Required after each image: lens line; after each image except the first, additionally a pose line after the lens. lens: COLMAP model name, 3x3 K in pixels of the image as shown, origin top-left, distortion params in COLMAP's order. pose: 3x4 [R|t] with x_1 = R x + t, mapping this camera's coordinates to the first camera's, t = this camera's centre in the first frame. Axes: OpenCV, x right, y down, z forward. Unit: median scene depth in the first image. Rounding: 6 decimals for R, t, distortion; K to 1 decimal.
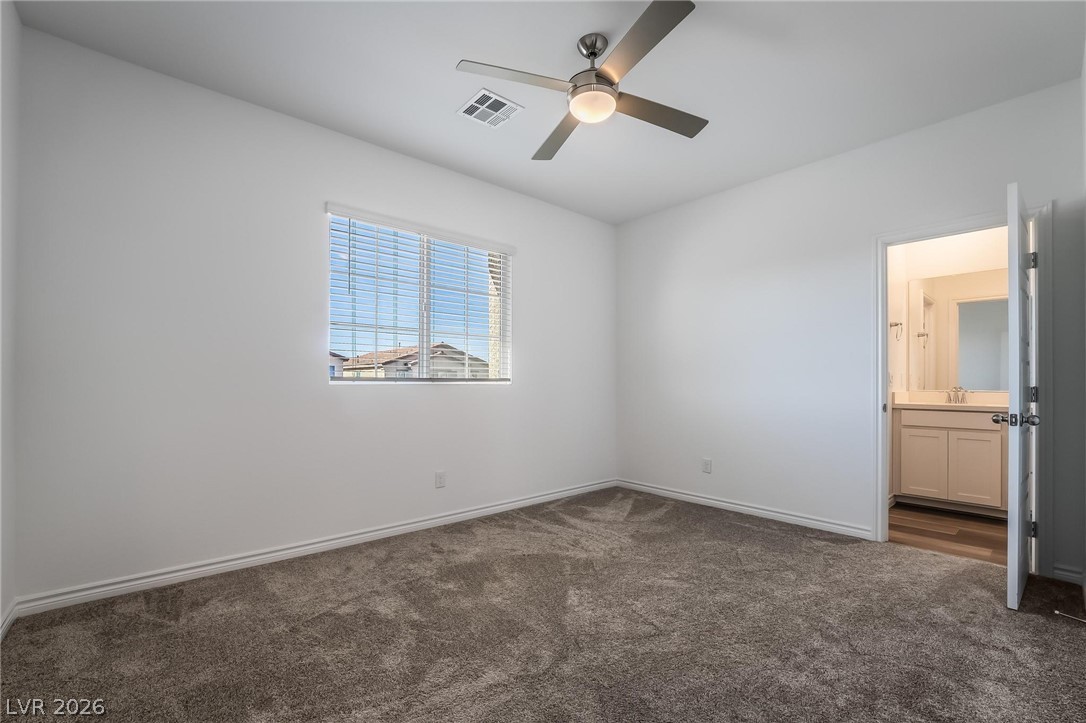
lens RADIAL K [[461.6, 0, 543.2], [0, 461.6, 384.5], [0, 0, 1]] dist [-0.000010, -0.000075]
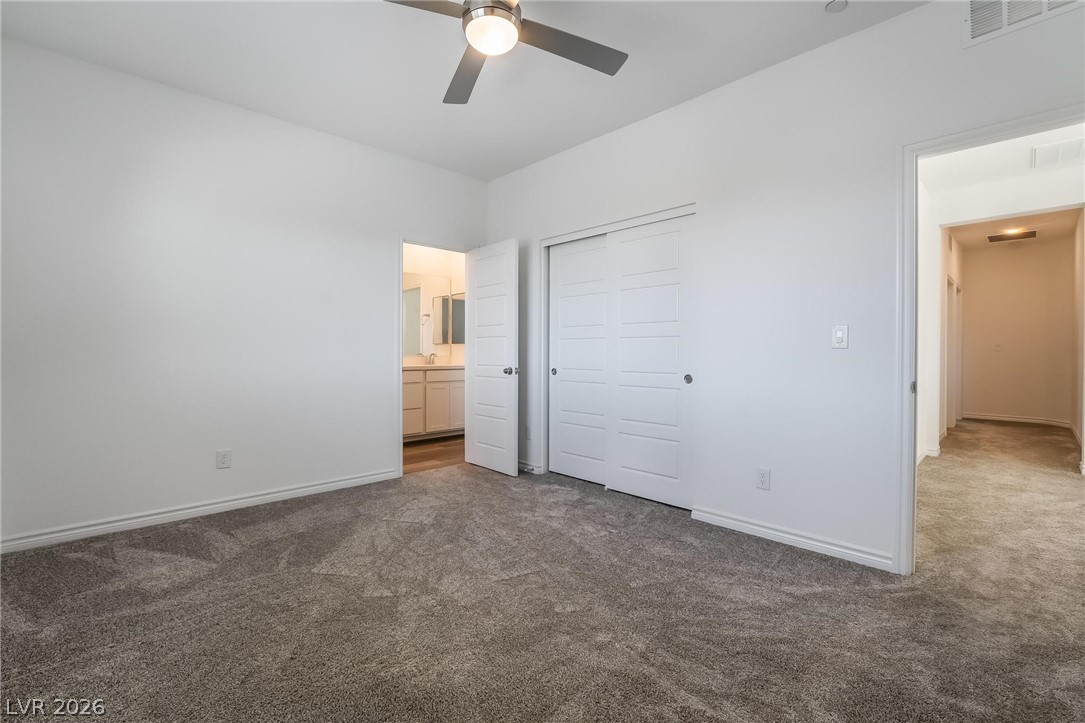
lens RADIAL K [[481.7, 0, 542.5], [0, 481.7, 361.5], [0, 0, 1]] dist [0.000629, 0.000093]
pose [[-0.051981, -0.017399, 0.998497, -0.510174], [-0.003109, 0.999846, 0.017261, 0.003650], [-0.998643, -0.002207, -0.052027, 0.597380]]
